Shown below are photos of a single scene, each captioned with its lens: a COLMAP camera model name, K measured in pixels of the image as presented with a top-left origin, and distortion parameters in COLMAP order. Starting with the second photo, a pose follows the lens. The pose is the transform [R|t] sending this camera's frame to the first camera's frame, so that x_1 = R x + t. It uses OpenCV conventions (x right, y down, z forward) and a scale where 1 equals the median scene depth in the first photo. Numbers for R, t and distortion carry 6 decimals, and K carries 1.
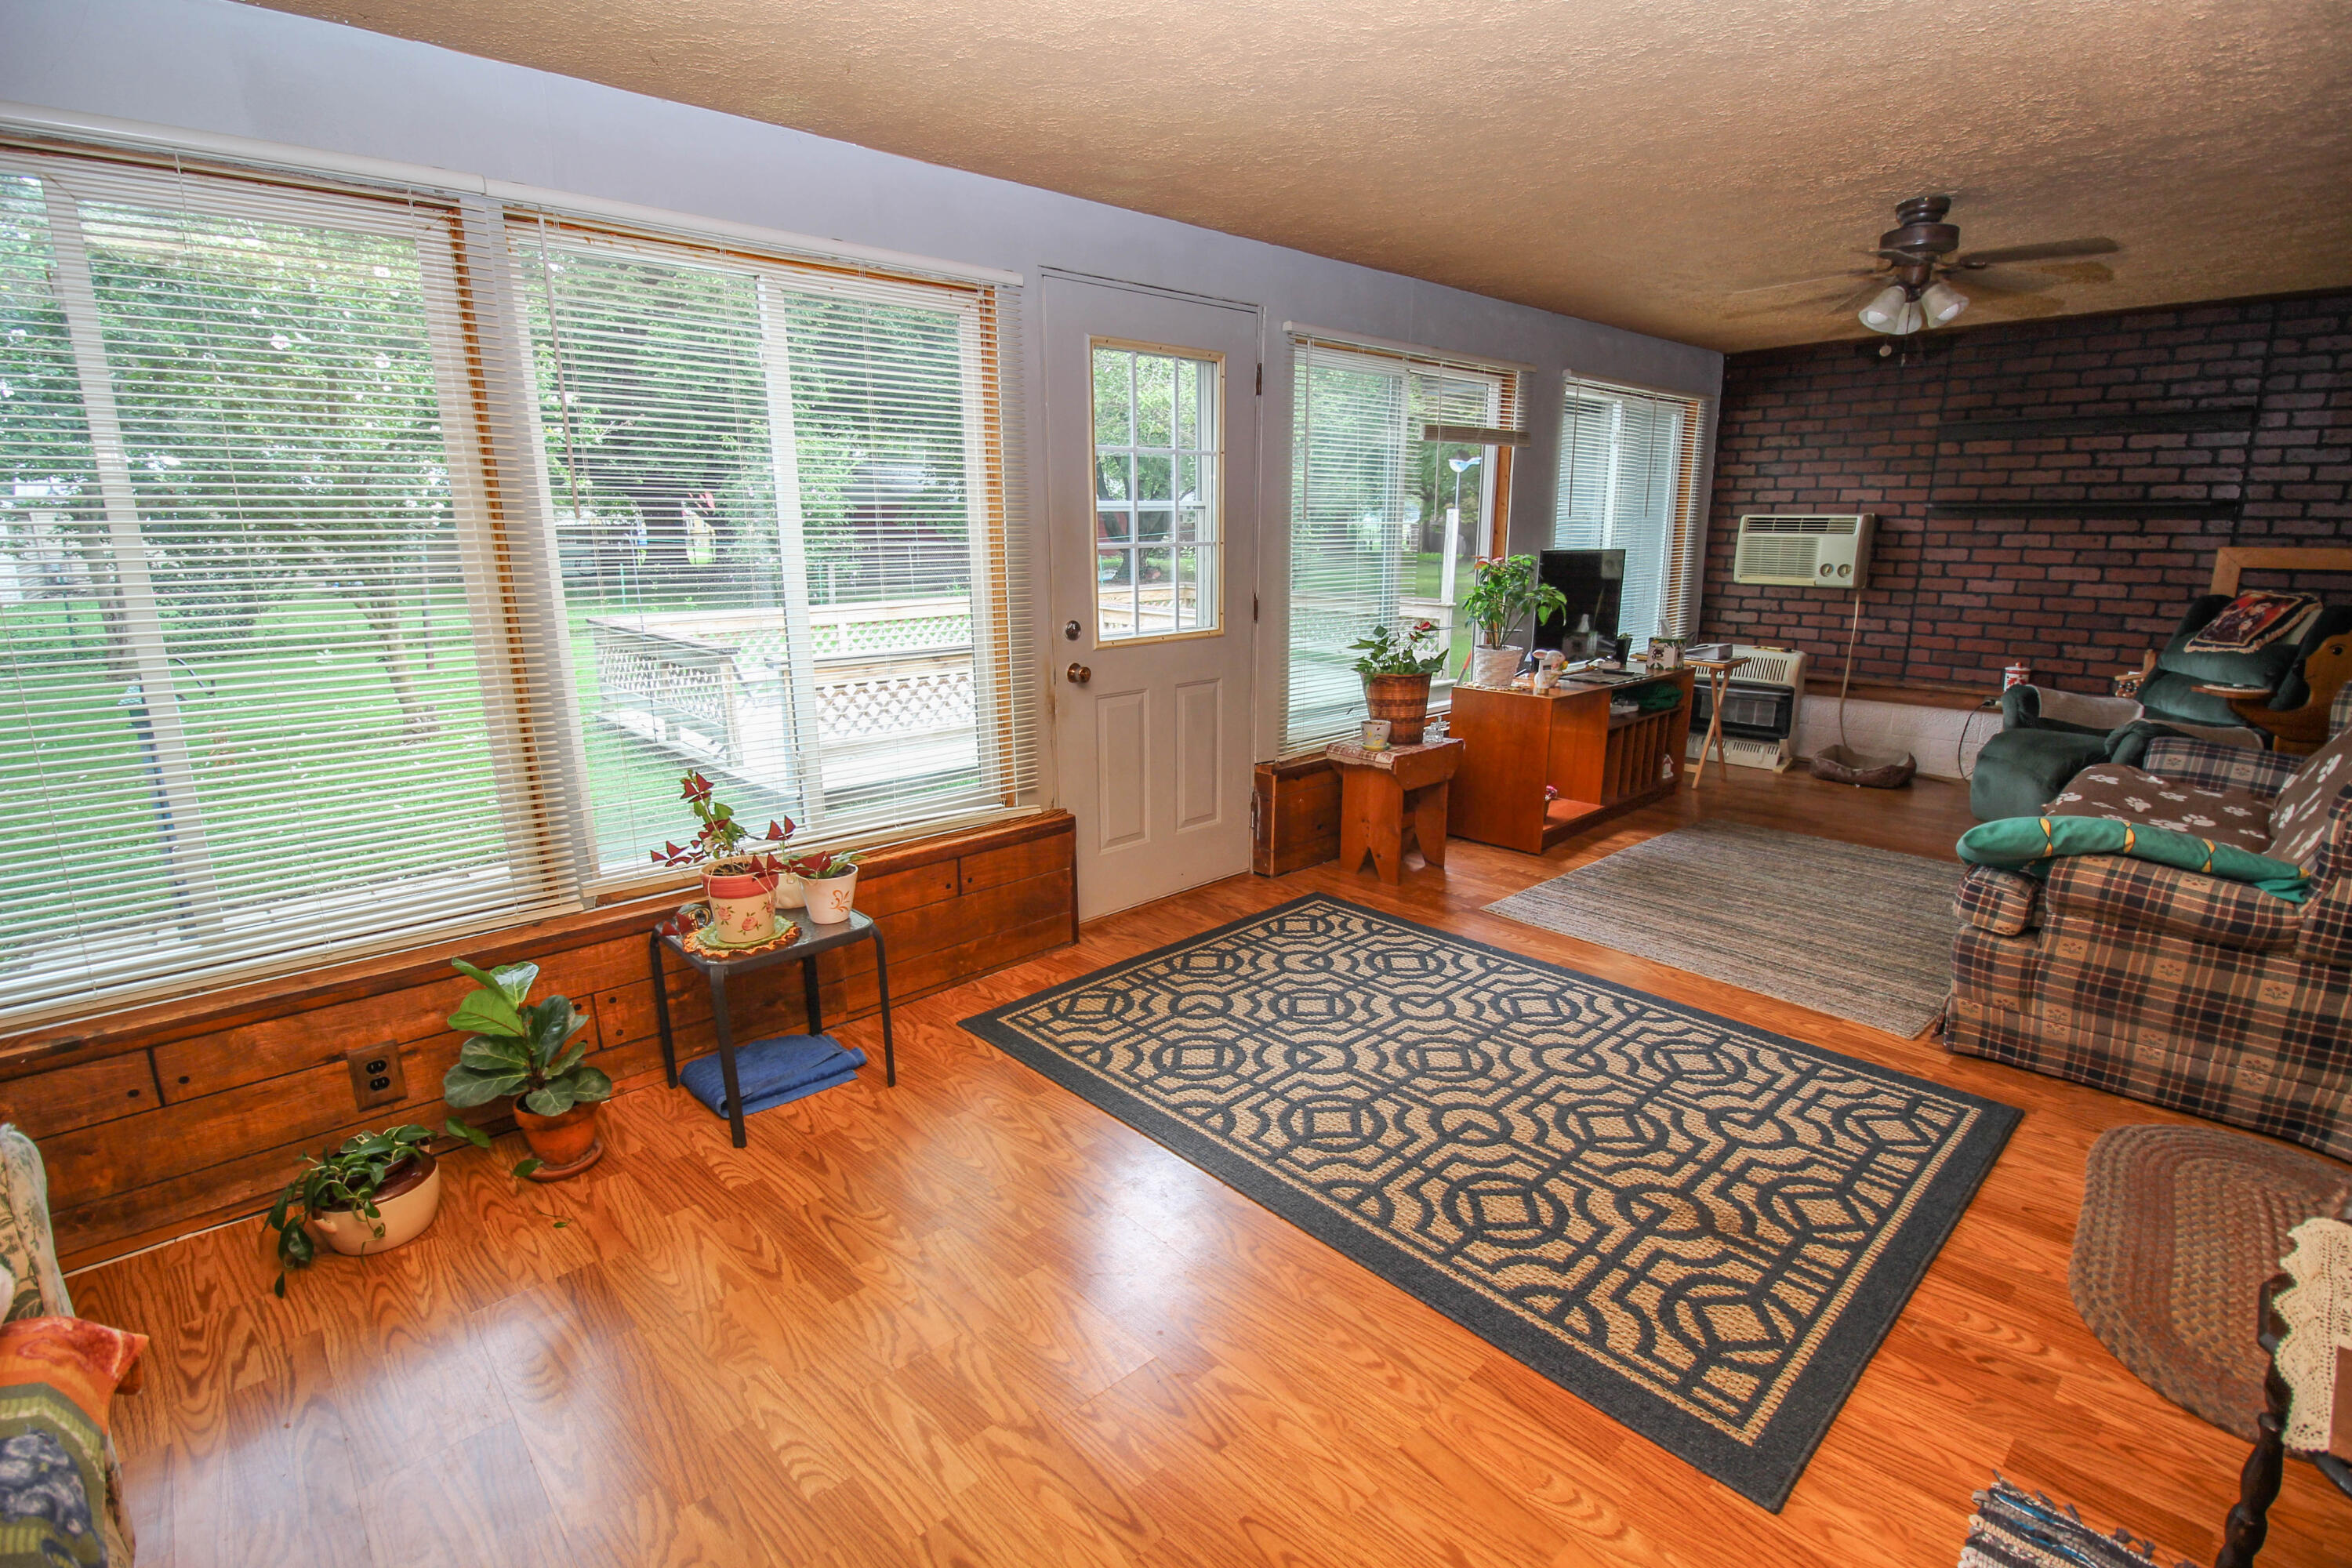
lens RADIAL K [[1091.7, 0, 1179.1], [0, 1091.7, 789.3], [0, 0, 1]] dist [-0.001676, -0.000095]
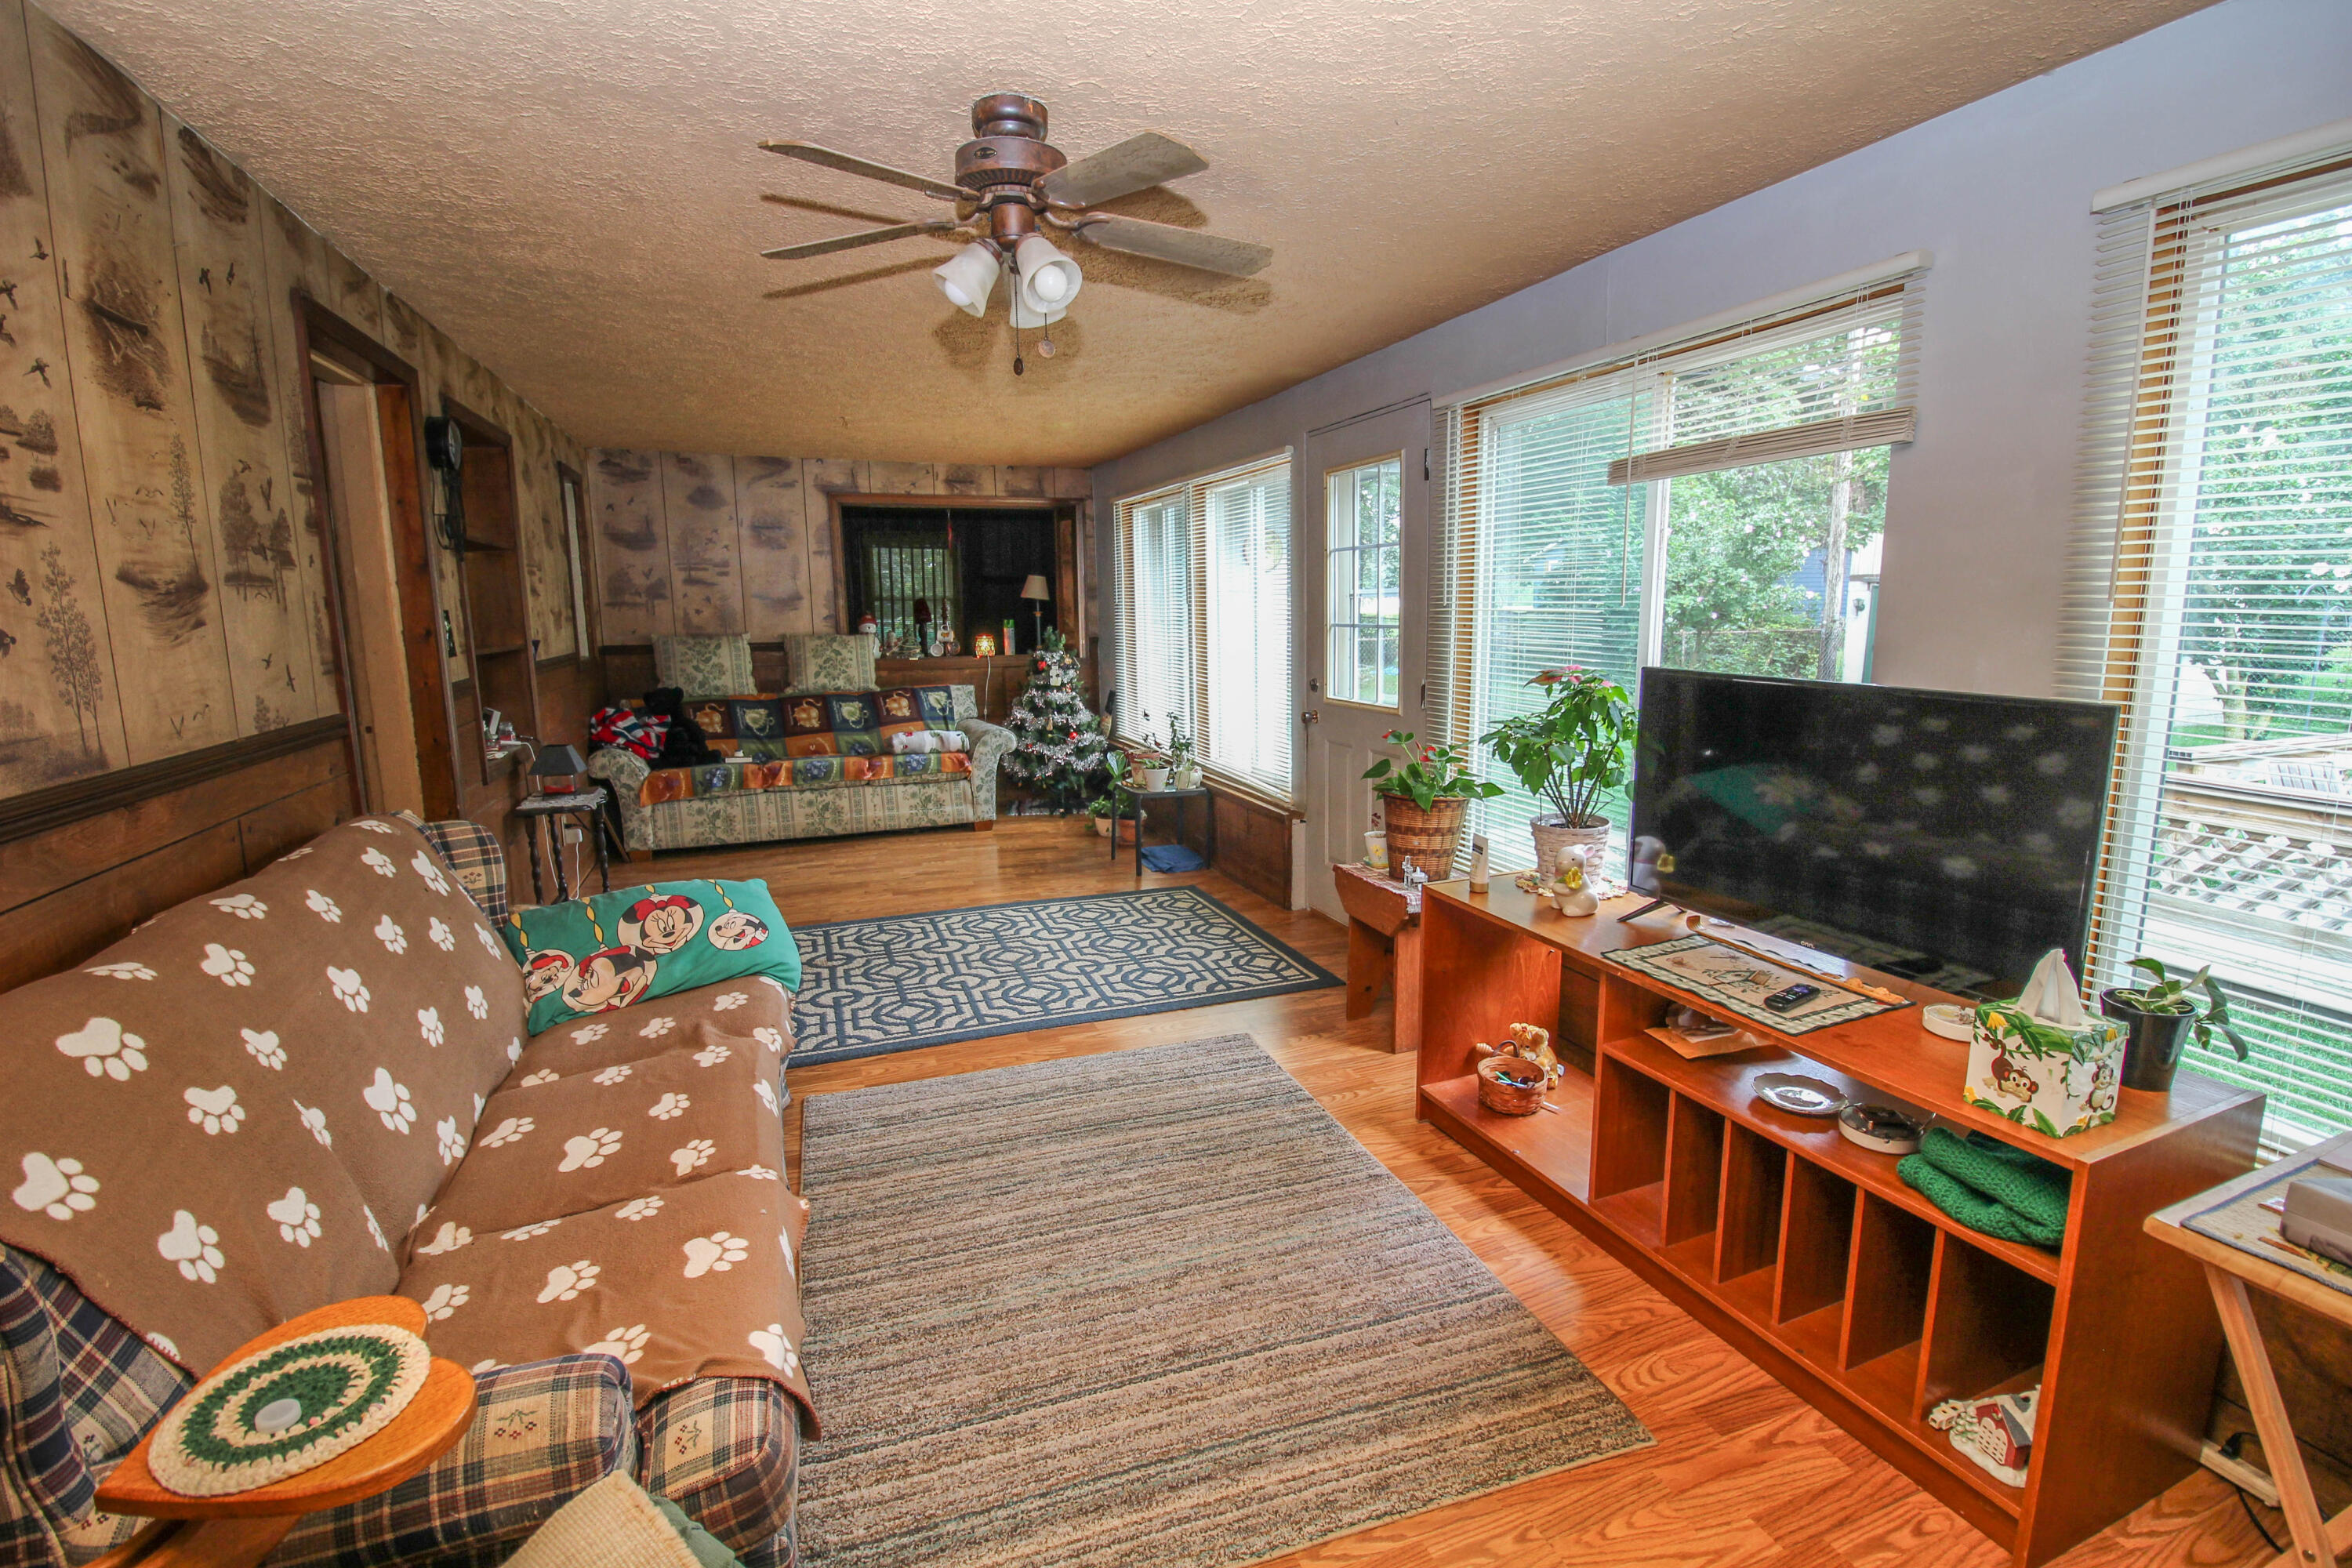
lens RADIAL K [[1091.7, 0, 1173.6], [0, 1091.7, 781.4], [0, 0, 1]] dist [-0.001676, -0.000095]
pose [[-0.395229, 0.156208, -0.905203, 1.390583], [-0.205124, 0.945543, 0.252731, -0.387248], [0.895387, 0.285565, -0.341664, 1.540140]]
